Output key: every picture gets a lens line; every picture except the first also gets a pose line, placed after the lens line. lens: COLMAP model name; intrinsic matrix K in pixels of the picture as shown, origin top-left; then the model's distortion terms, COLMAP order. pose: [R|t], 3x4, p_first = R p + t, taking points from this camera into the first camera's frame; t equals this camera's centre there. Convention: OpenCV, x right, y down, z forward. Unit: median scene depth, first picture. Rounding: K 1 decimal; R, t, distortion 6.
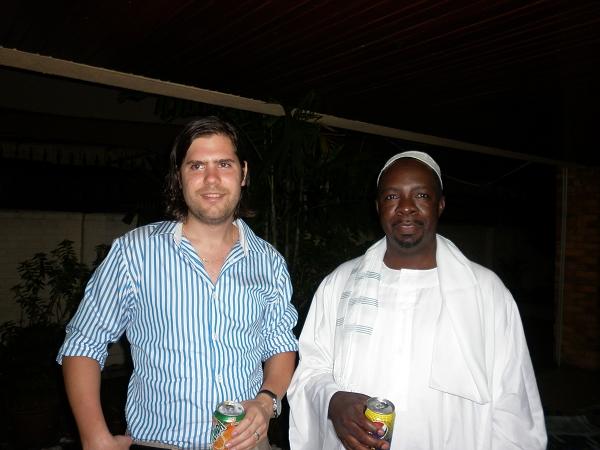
lens RADIAL K [[495.6, 0, 300.0], [0, 495.6, 225.0], [0, 0, 1]] dist [-0.087847, 0.006496]
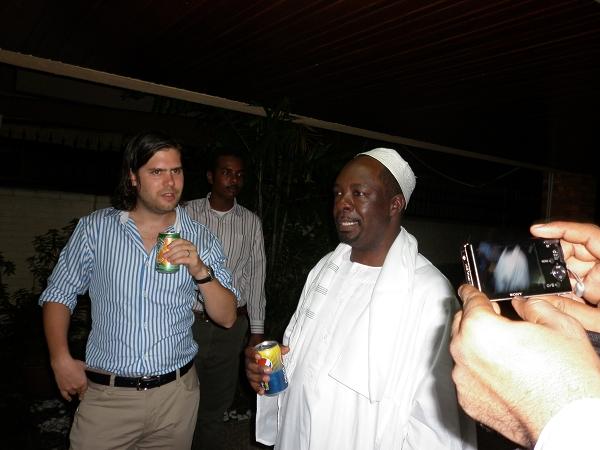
lens RADIAL K [[495.3, 0, 300.0], [0, 495.3, 225.0], [0, 0, 1]] dist [-0.109431, 0.000546]
pose [[0.997978, 0.050264, -0.038894, 0.105195], [-0.049469, 0.998552, 0.021133, -0.004468], [0.039900, -0.019167, 0.999020, -0.121381]]
